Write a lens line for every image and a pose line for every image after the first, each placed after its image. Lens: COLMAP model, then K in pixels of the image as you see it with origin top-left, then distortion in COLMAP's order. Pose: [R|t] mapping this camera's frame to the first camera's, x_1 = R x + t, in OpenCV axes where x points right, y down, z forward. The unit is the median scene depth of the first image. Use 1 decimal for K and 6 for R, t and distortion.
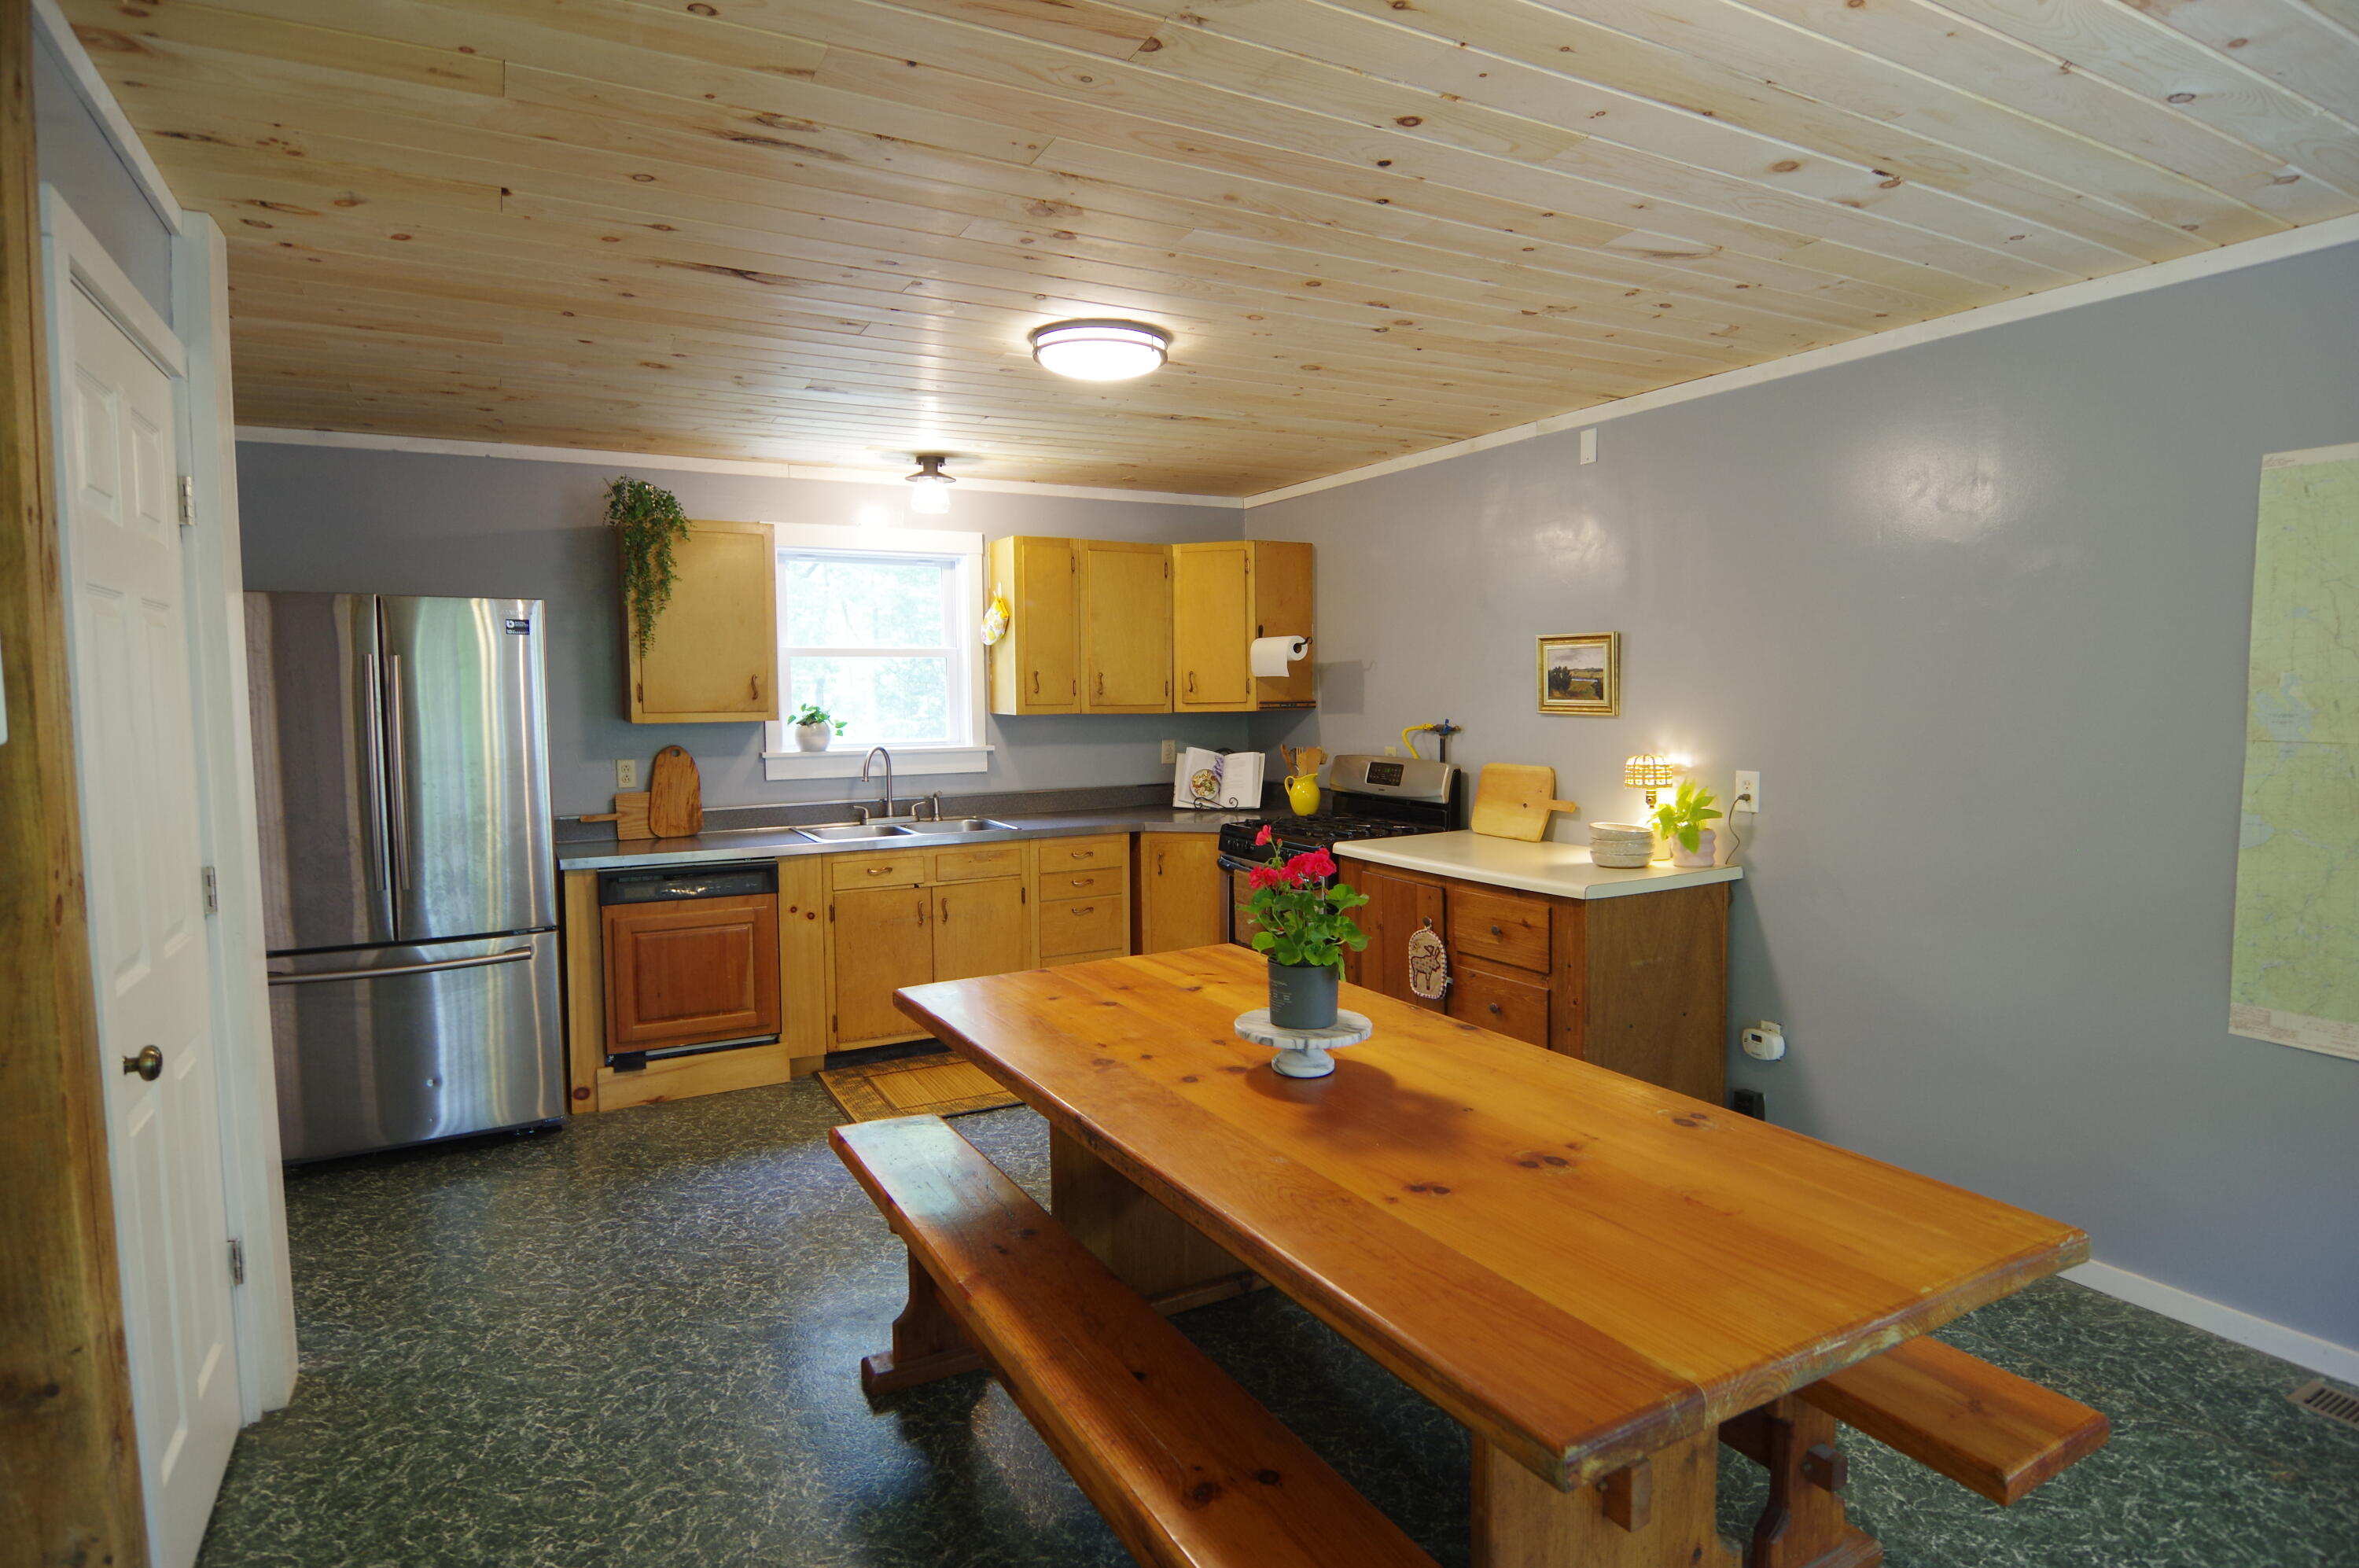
lens RADIAL K [[1266.7, 0, 1189.7], [0, 1266.7, 779.3], [0, 0, 1]] dist [-0.022397, -0.000717]
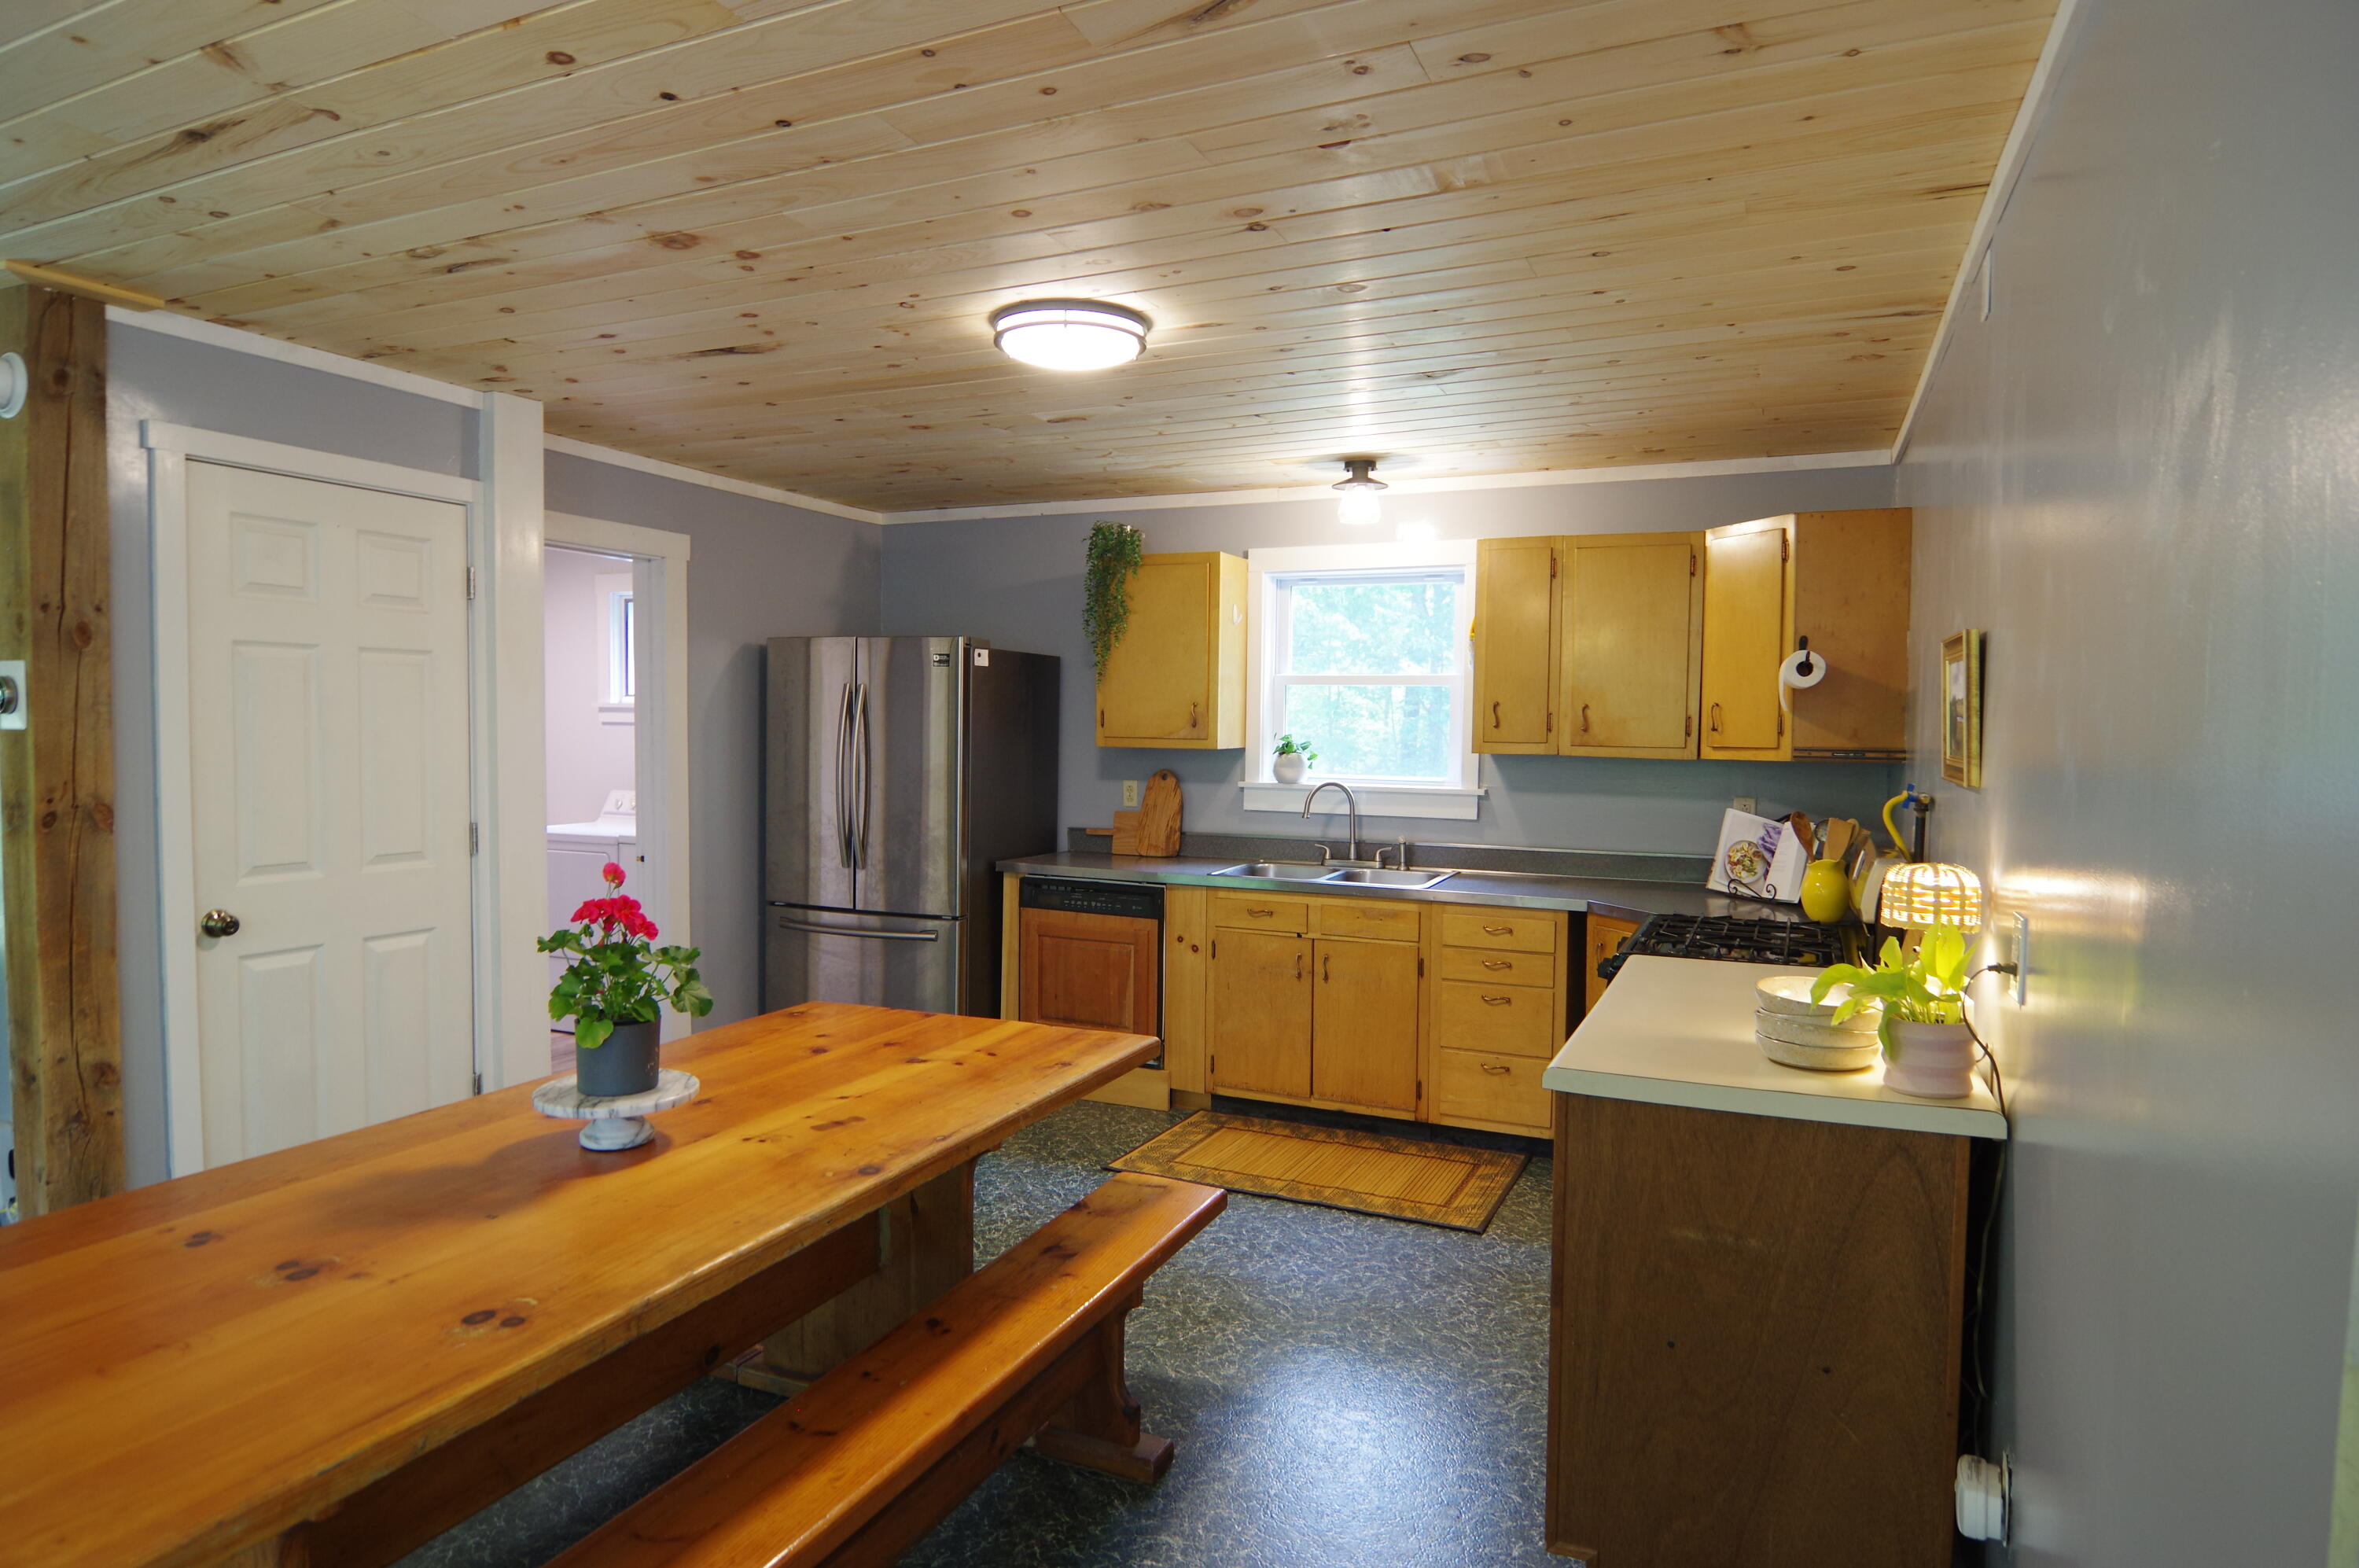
lens RADIAL K [[1349.3, 0, 1178.7], [0, 1349.3, 787.9], [0, 0, 1]] dist [-0.011167, -0.000625]
pose [[0.596504, 0.056669, -0.800607, 0.501007], [-0.074394, 0.997114, 0.015150, -0.029685], [0.799155, 0.050523, 0.598999, 0.342510]]
